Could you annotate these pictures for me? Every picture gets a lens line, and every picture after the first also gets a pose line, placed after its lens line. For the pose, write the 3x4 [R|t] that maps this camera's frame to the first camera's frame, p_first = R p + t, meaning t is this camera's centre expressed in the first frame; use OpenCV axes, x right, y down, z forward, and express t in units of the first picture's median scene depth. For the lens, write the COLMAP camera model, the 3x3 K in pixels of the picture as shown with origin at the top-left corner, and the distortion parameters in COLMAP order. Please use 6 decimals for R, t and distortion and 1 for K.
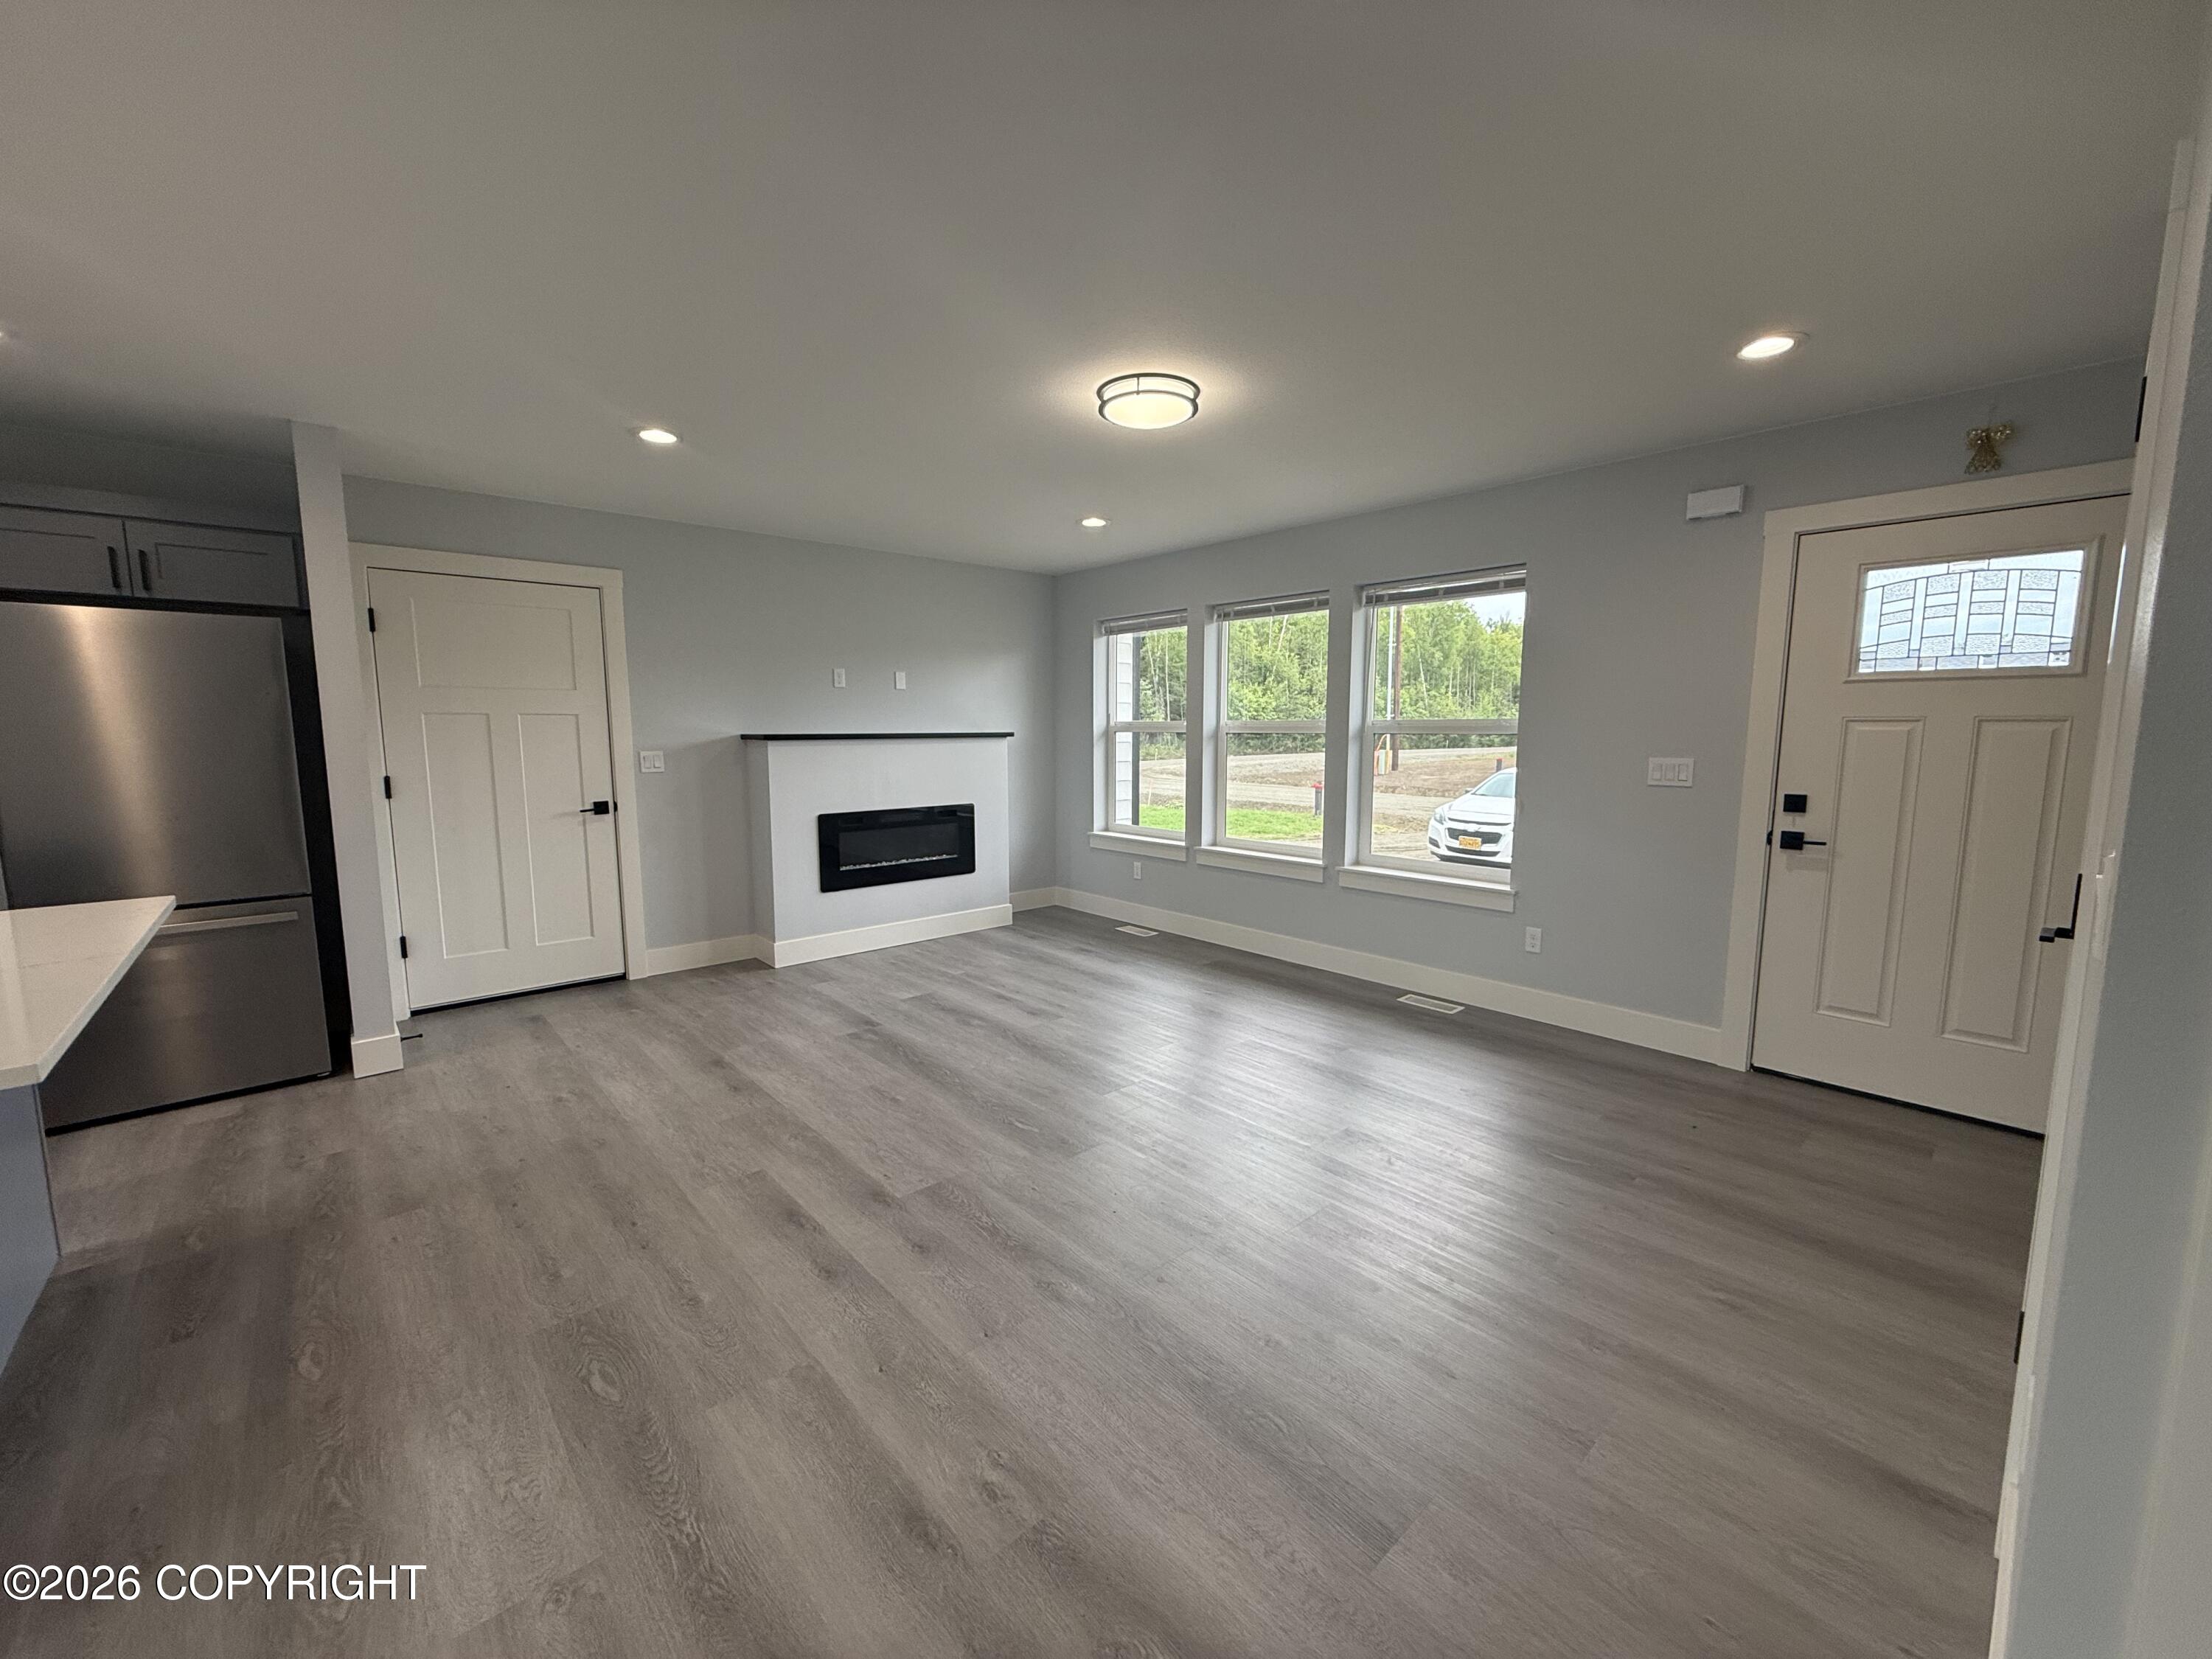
lens RADIAL K [[880.1, 0, 1102.9], [0, 880.1, 829.2], [0, 0, 1]] dist [0.001497, -0.001002]
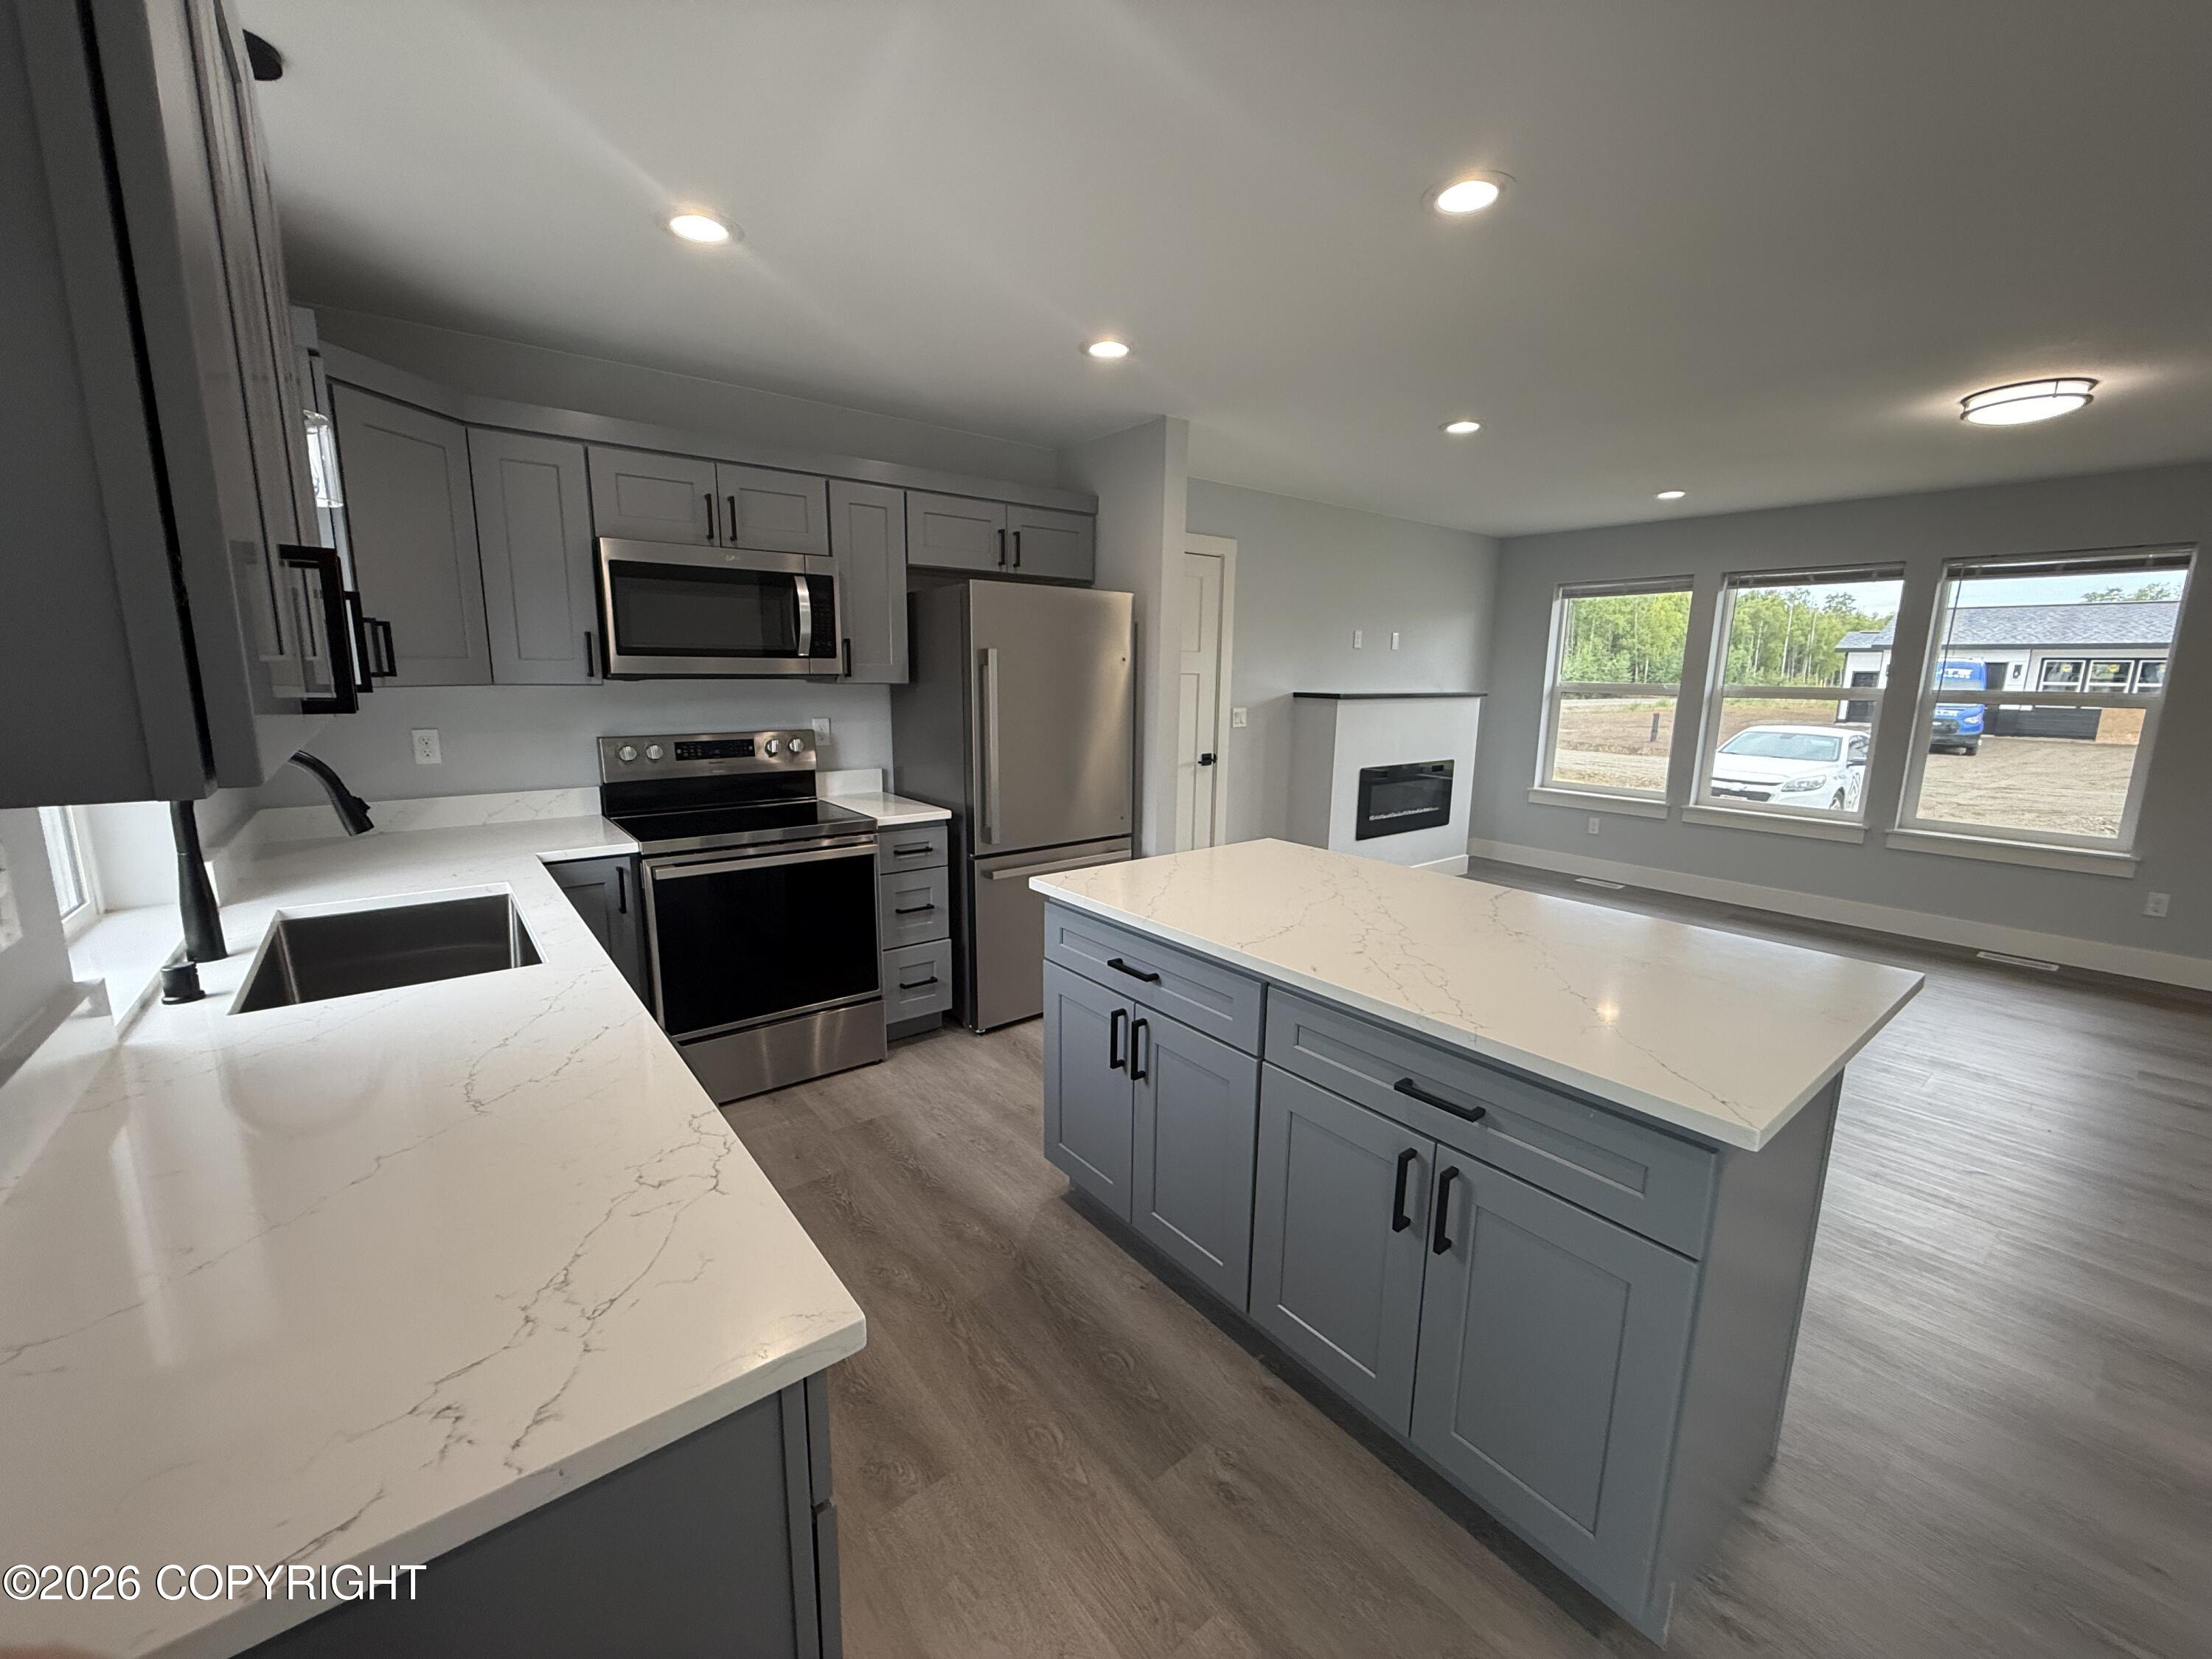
lens RADIAL K [[880.1, 0, 1102.9], [0, 880.1, 829.2], [0, 0, 1]] dist [0.001497, -0.001002]
pose [[0.998060, 0.025255, -0.056904, -0.819977], [-0.021607, 0.997727, 0.063833, -0.006273], [0.058387, -0.062479, 0.996337, -0.140344]]
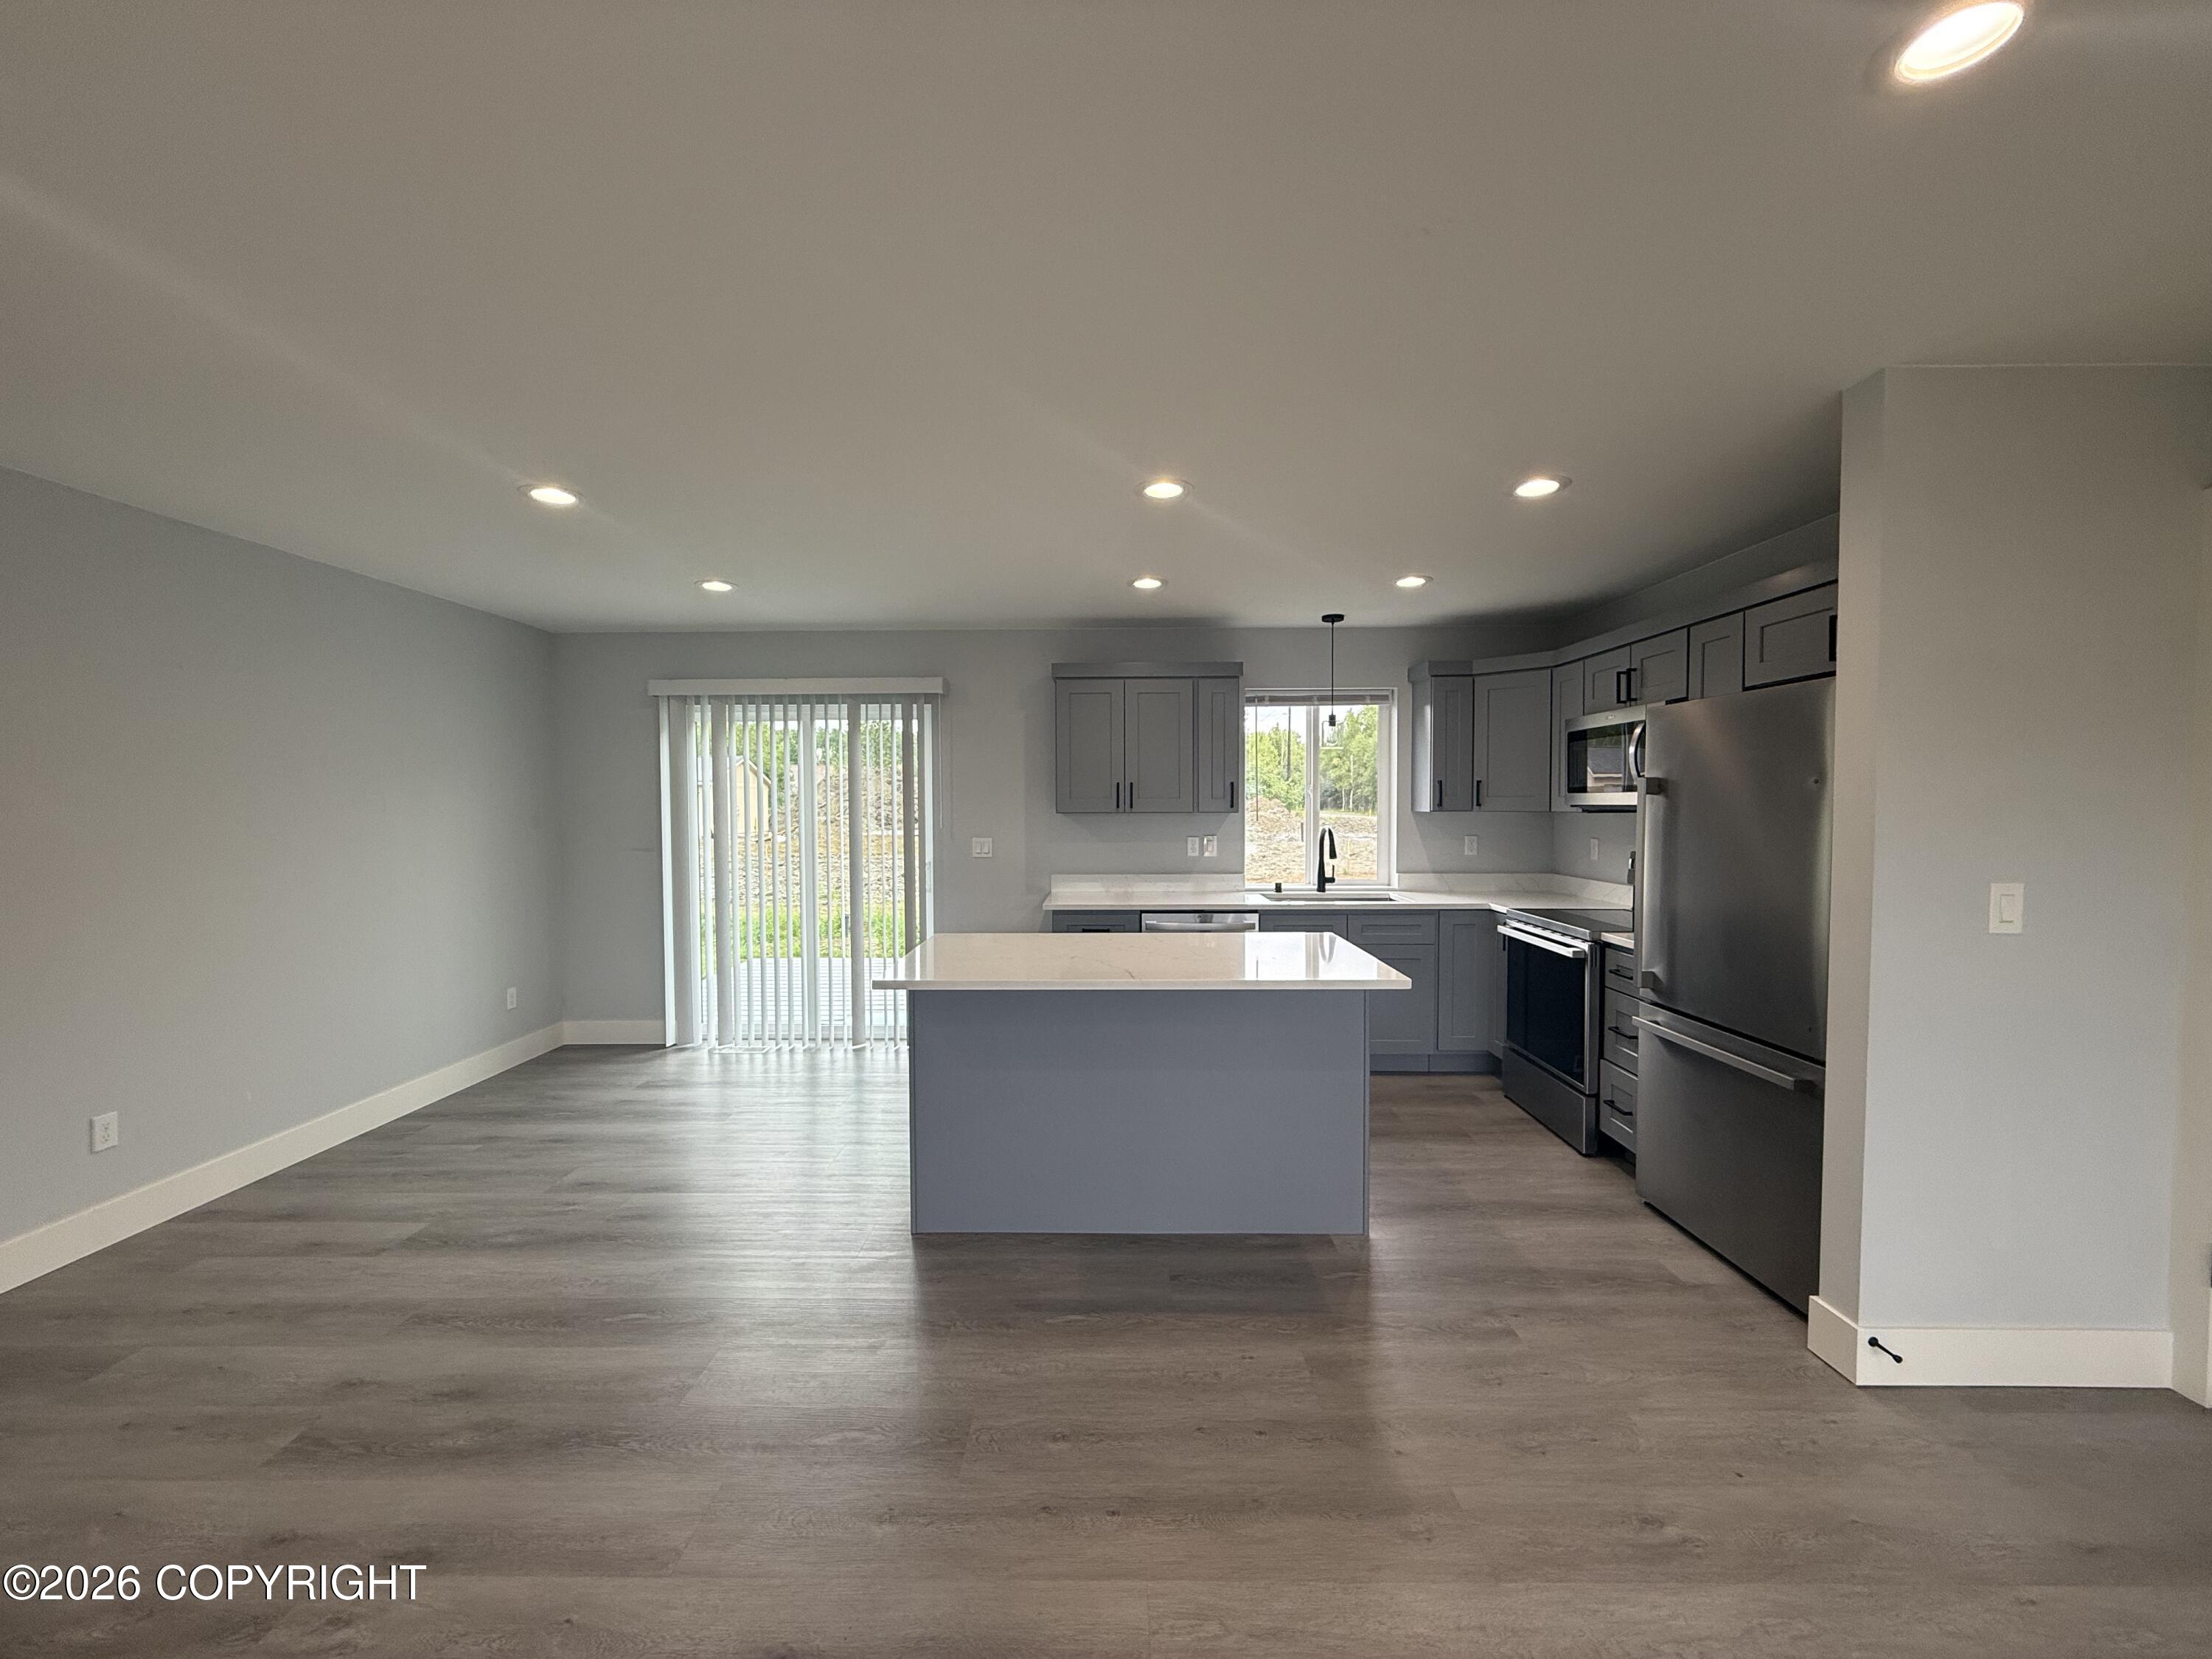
lens RADIAL K [[880.1, 0, 1102.9], [0, 880.1, 829.2], [0, 0, 1]] dist [0.001497, -0.001002]
pose [[-0.674132, 0.026221, -0.738145, -0.000329], [-0.083841, 0.990194, 0.111744, -0.133618], [0.733837, 0.137217, -0.665323, 0.956899]]
